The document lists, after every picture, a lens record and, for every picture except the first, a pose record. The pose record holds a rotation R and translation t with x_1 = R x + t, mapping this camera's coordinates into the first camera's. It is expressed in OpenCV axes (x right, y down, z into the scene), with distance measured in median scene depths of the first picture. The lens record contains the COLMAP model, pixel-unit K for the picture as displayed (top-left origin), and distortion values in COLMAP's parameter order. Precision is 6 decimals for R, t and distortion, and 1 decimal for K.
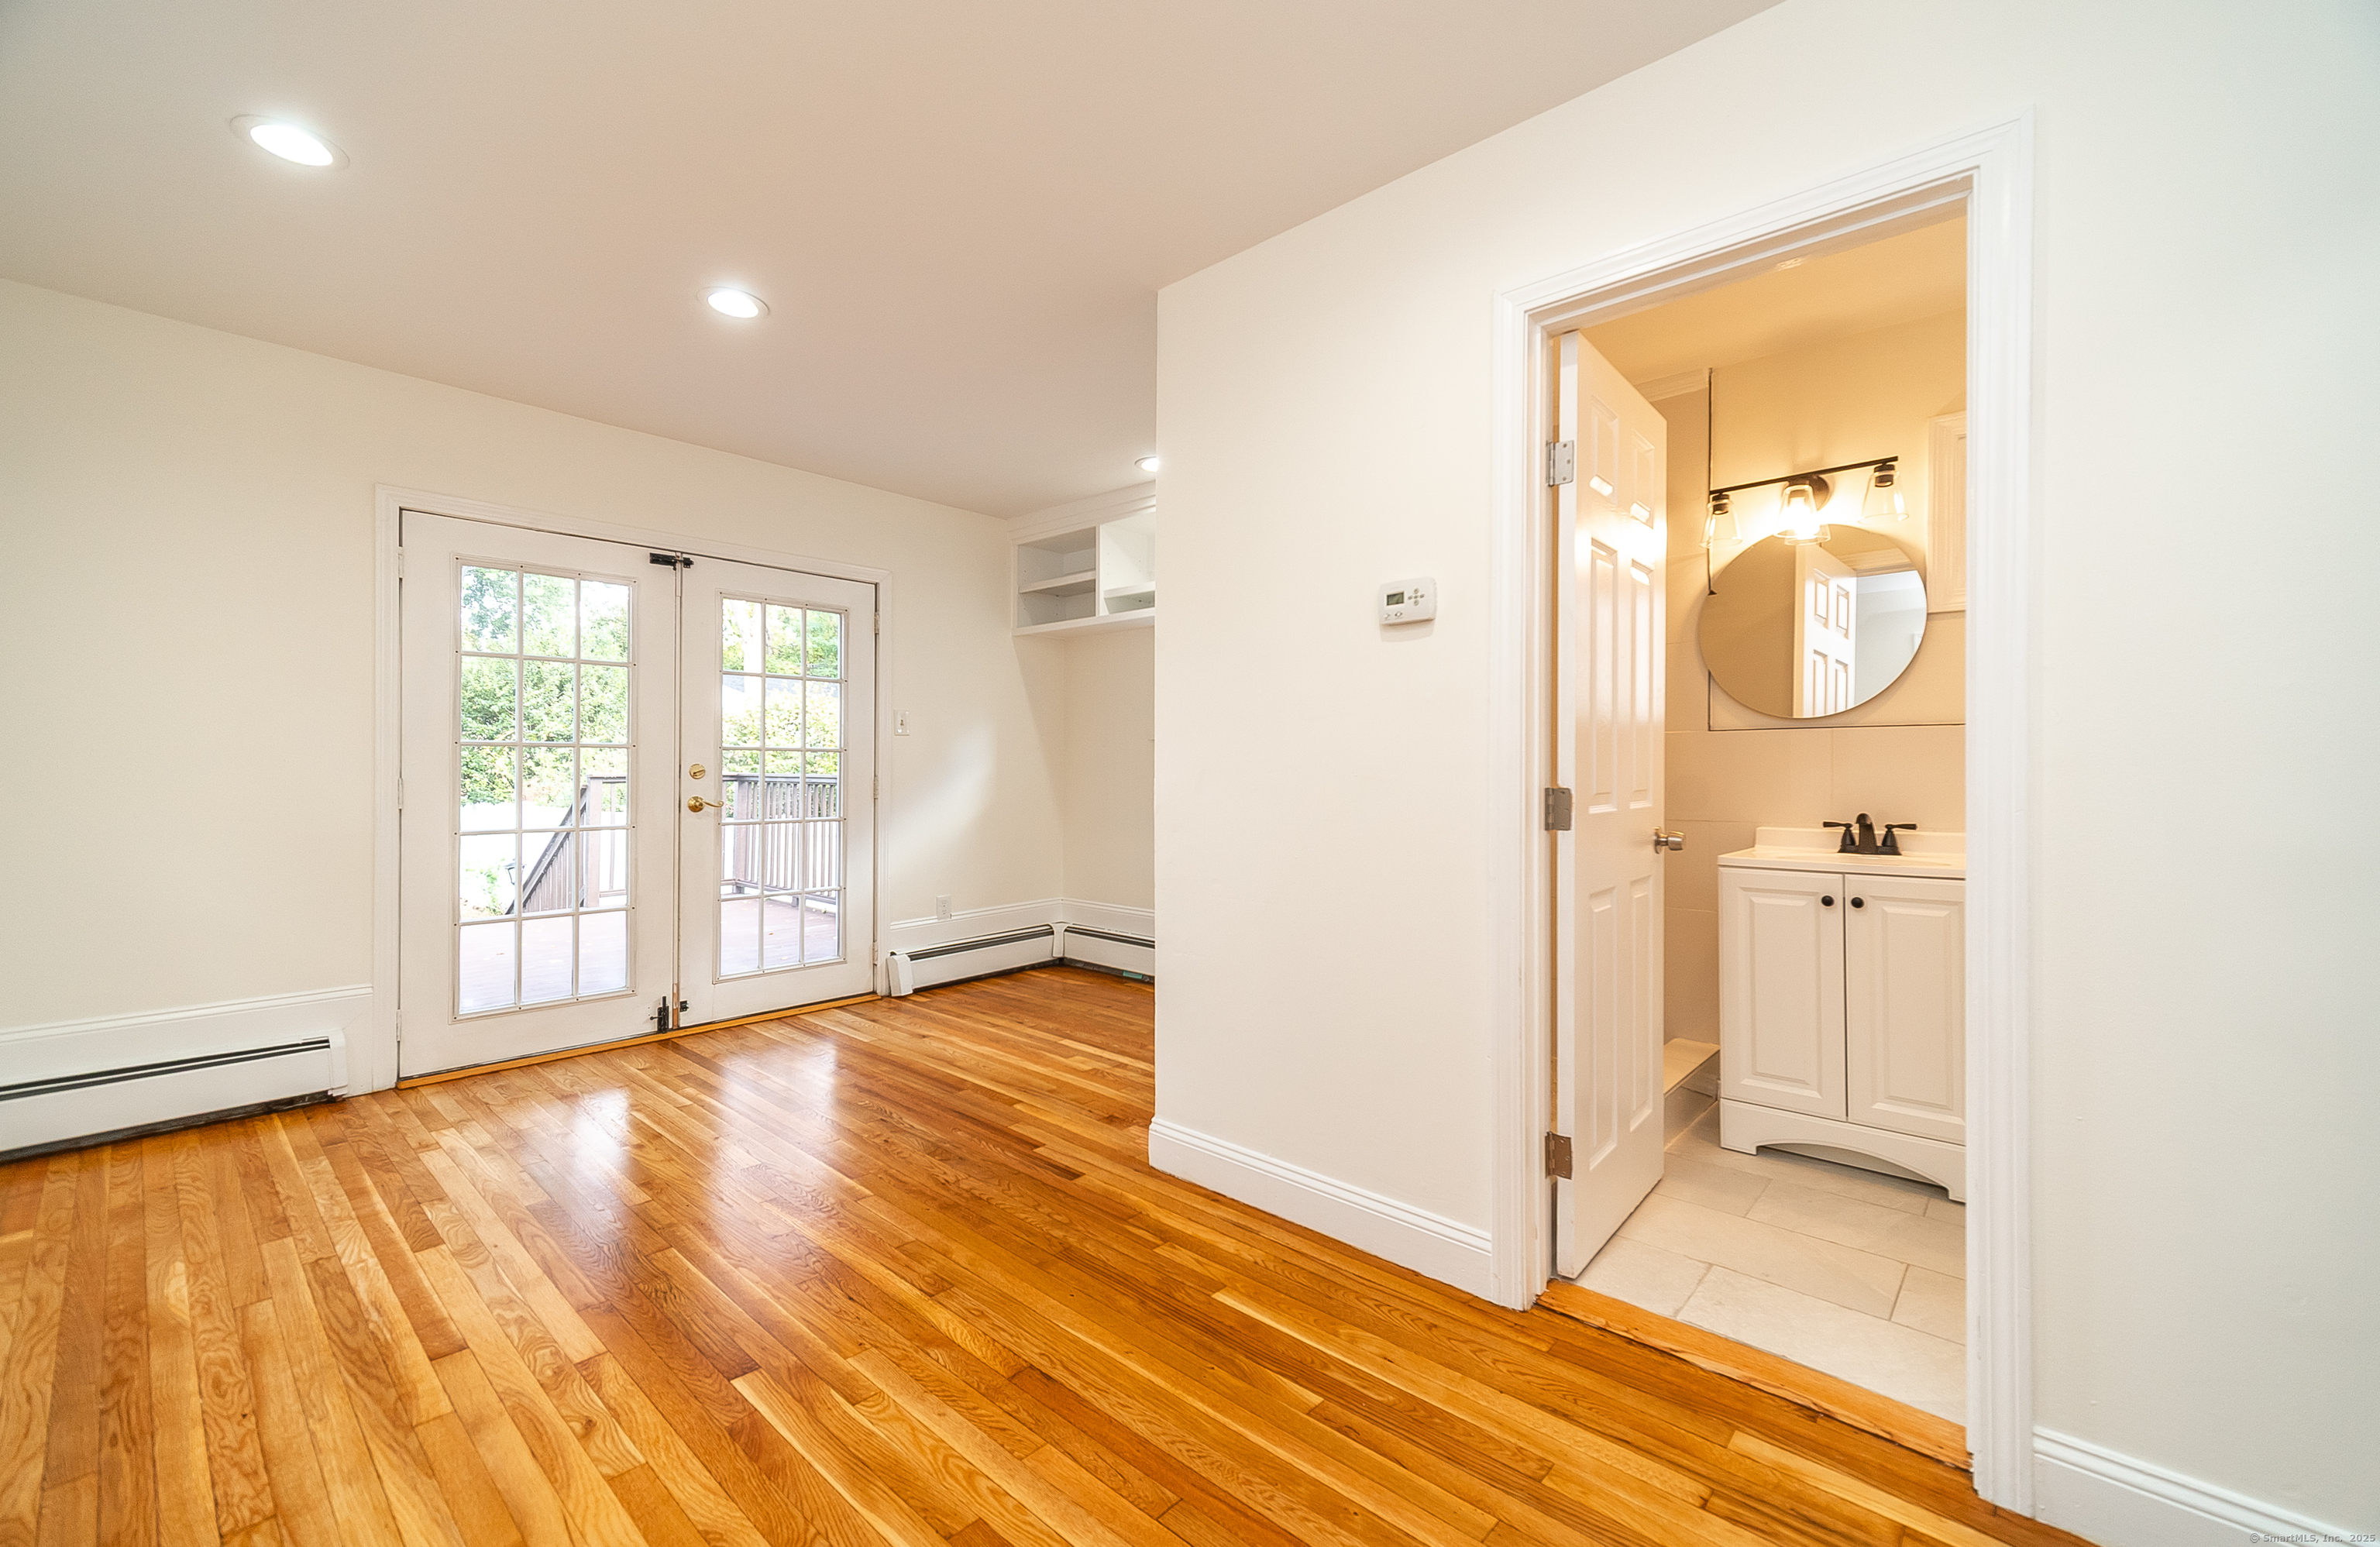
lens RADIAL K [[987.3, 0, 1237.6], [0, 987.3, 765.5], [0, 0, 1]] dist [0.012678, -0.001505]
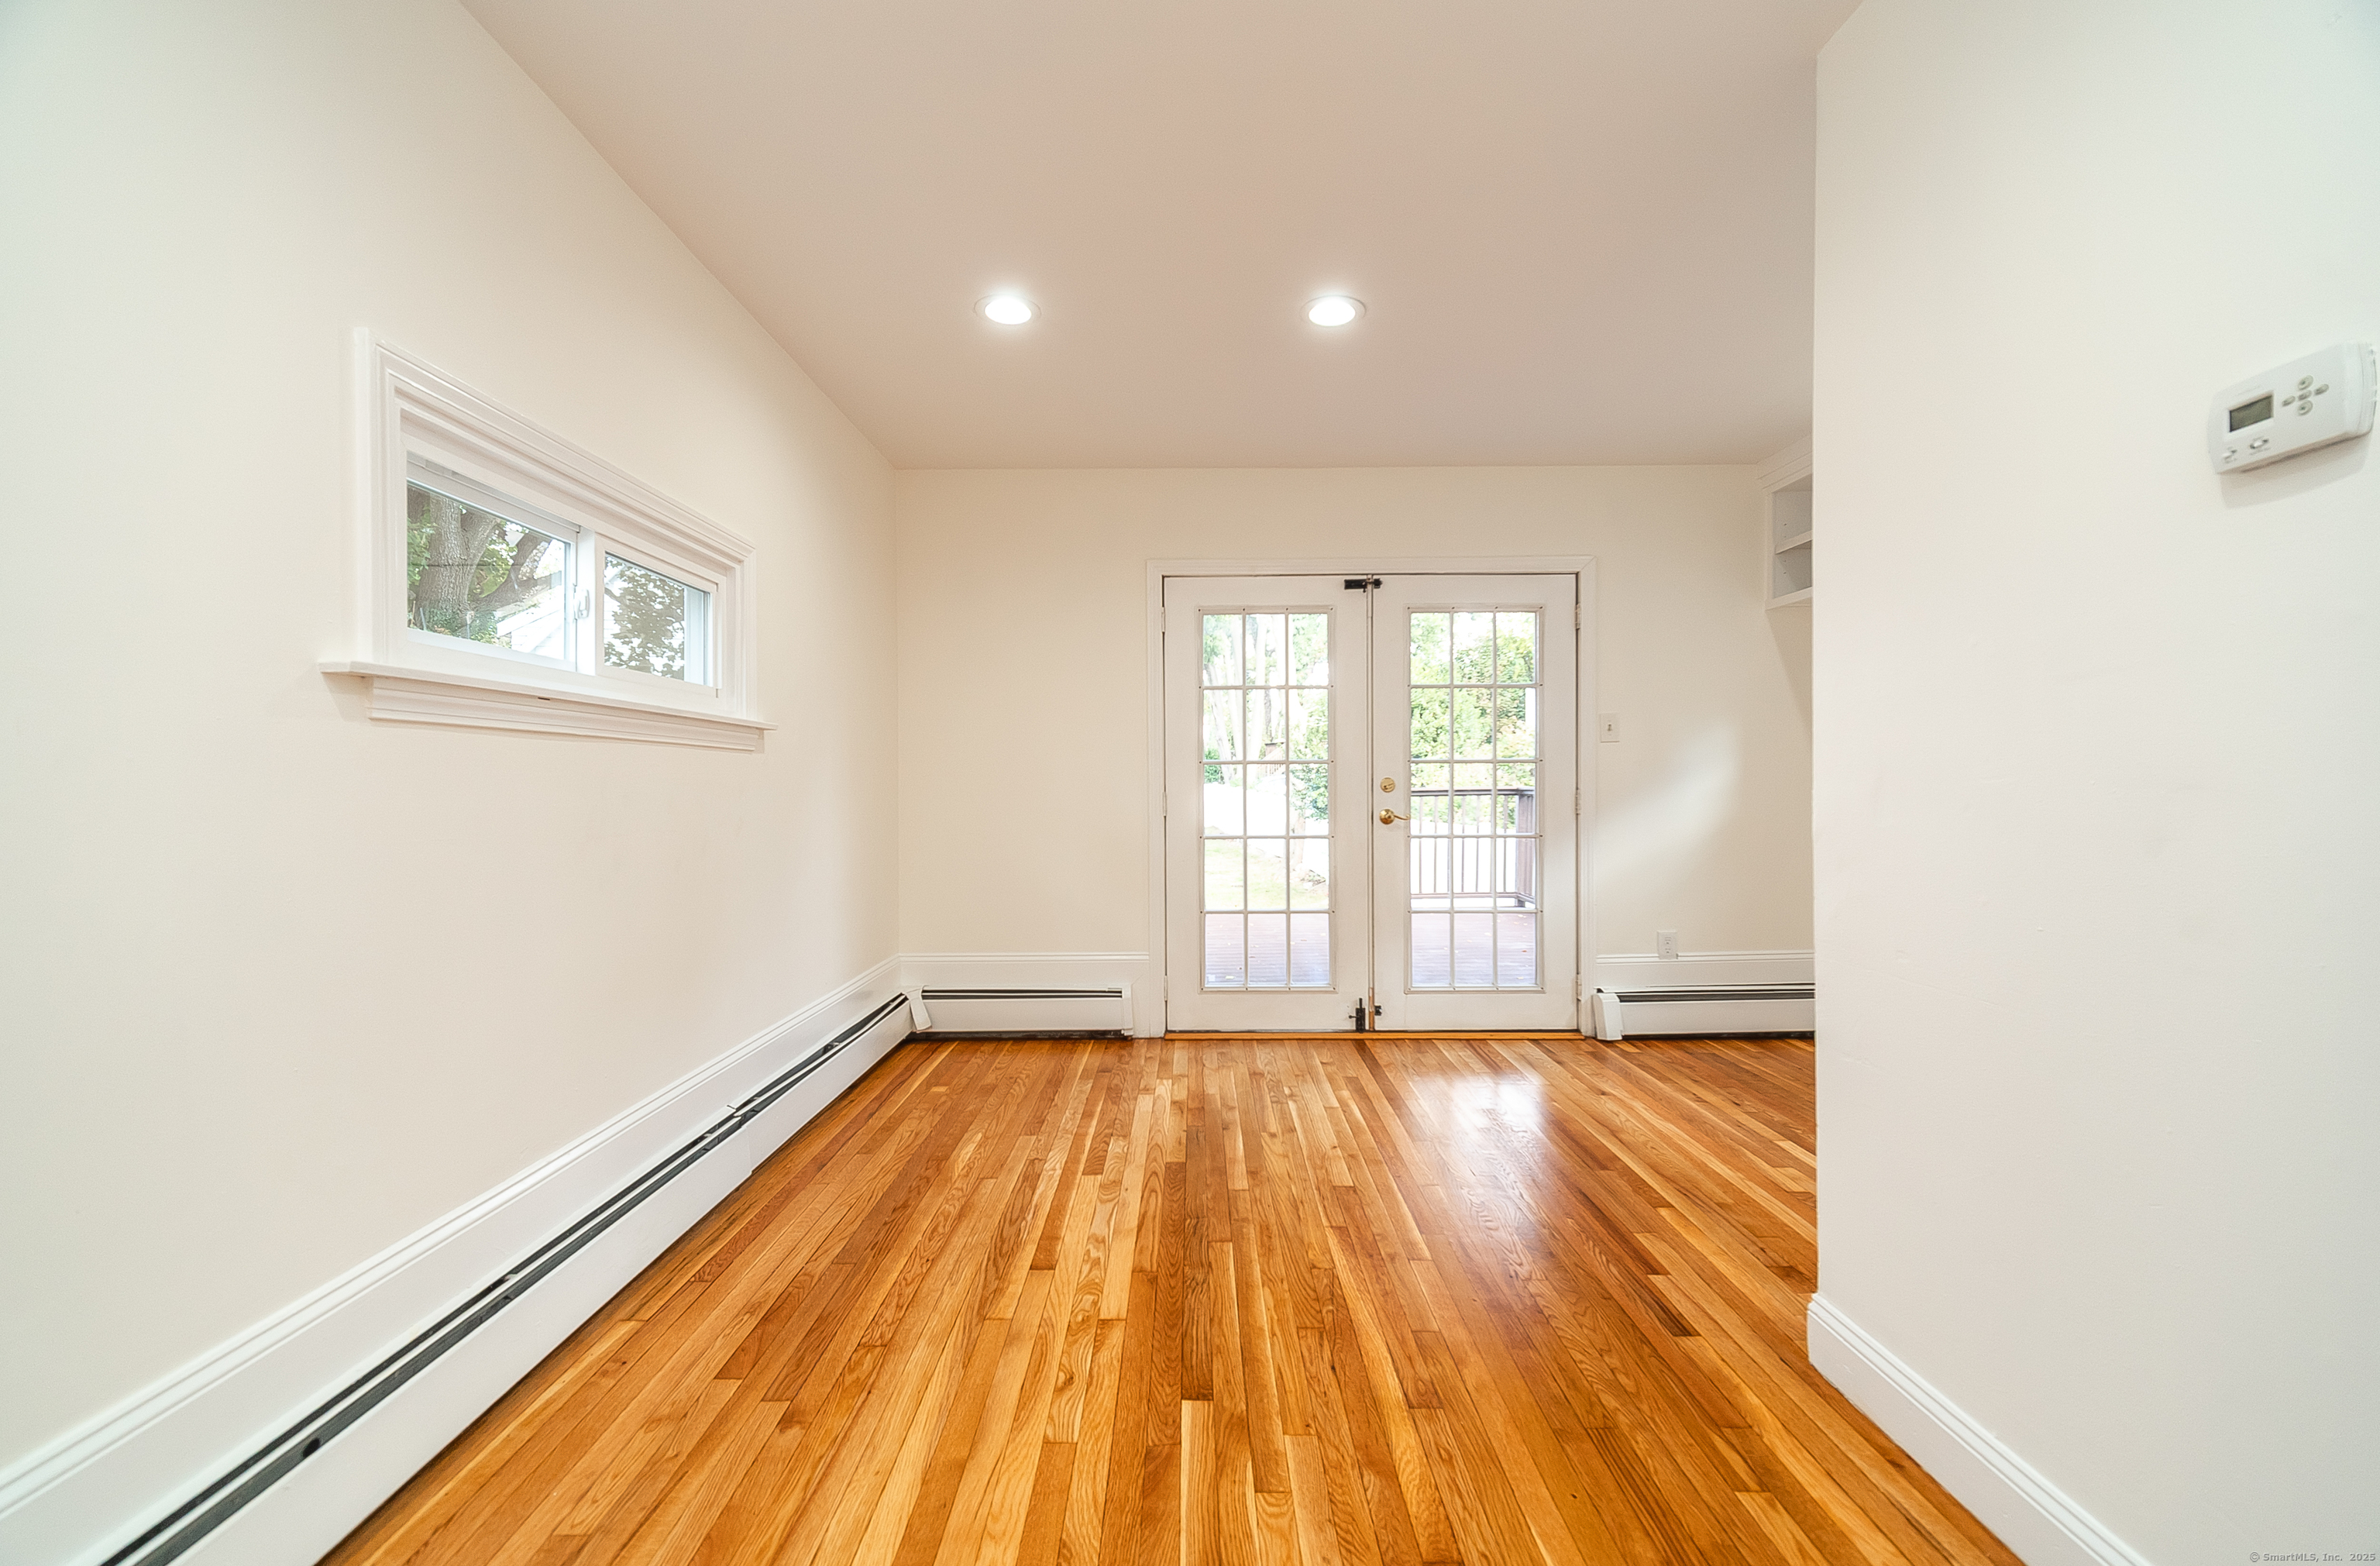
lens RADIAL K [[1009.8, 0, 1174.7], [0, 1009.8, 790.4], [0, 0, 1]] dist [0.014636, -0.001729]
pose [[0.646072, -0.002729, -0.763271, 0.162142], [0.010987, 0.999923, 0.005725, 0.004802], [0.763197, -0.012085, 0.646053, 0.221522]]
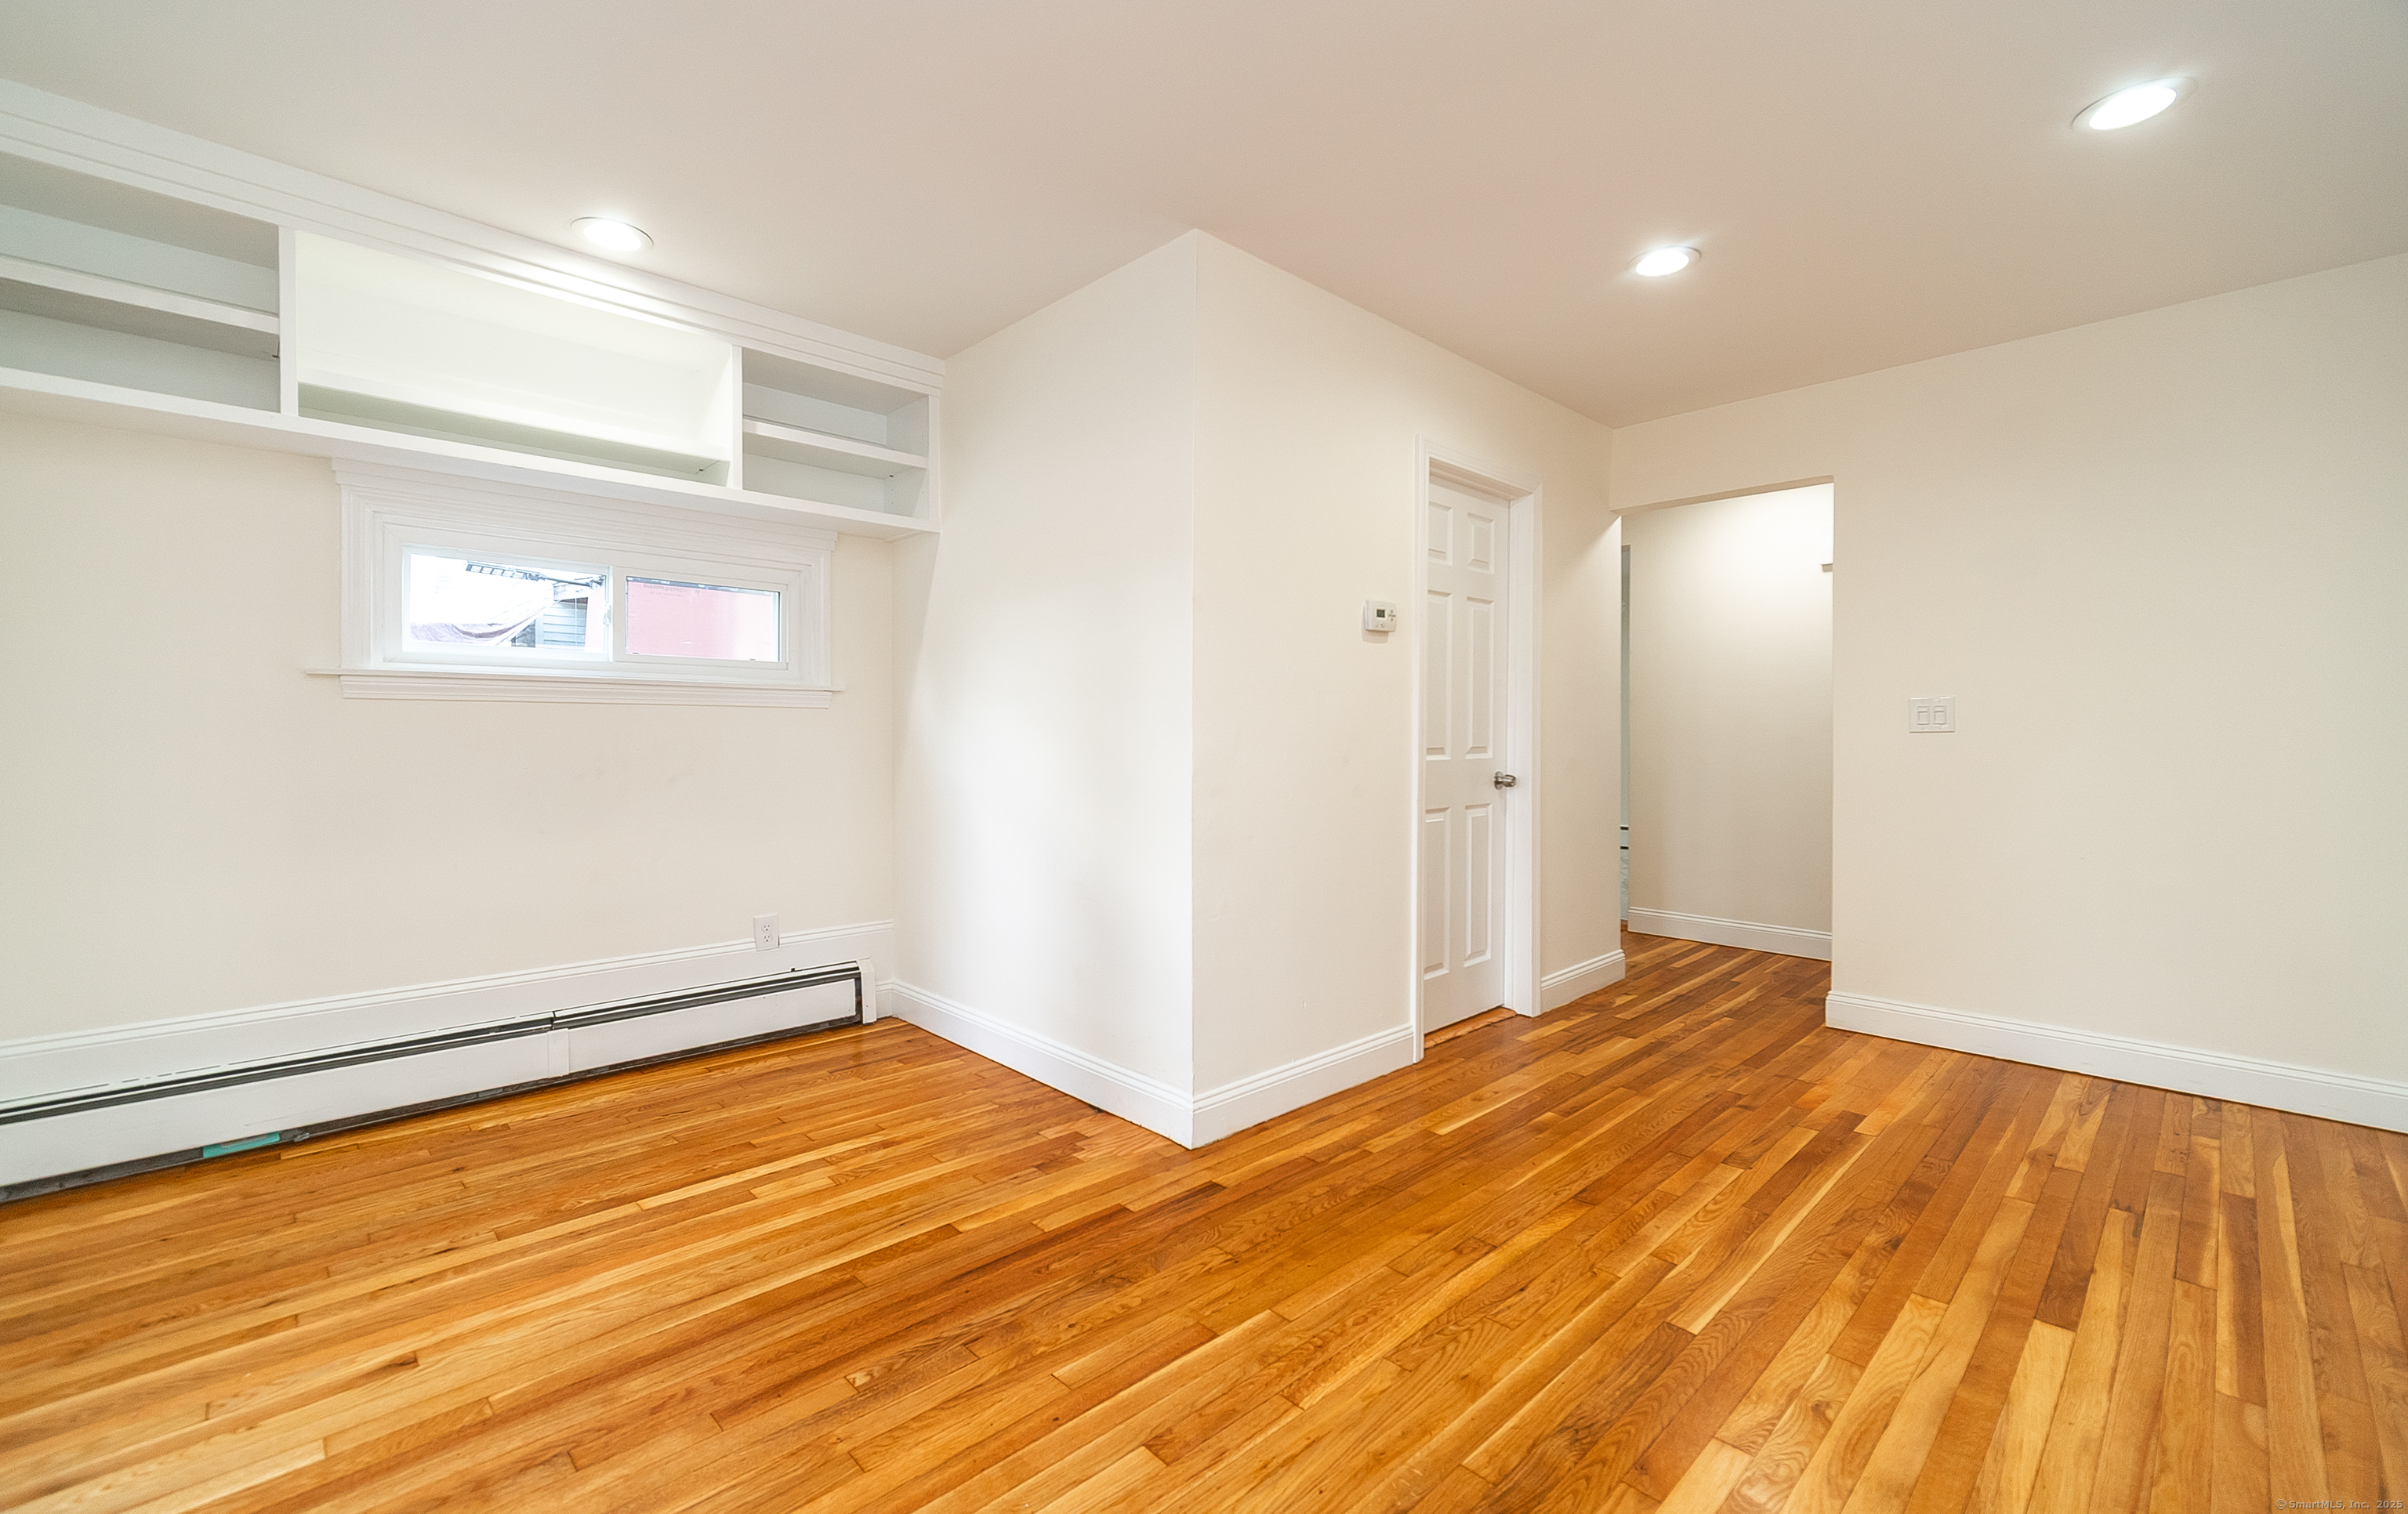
lens RADIAL K [[916.3, 0, 1195.6], [0, 916.3, 740.6], [0, 0, 1]] dist [0.008036, -0.000544]
pose [[0.124330, -0.011985, 0.992169, -0.951661], [-0.007507, 0.999887, 0.013019, -0.000690], [-0.992213, -0.009067, 0.124226, 0.883017]]
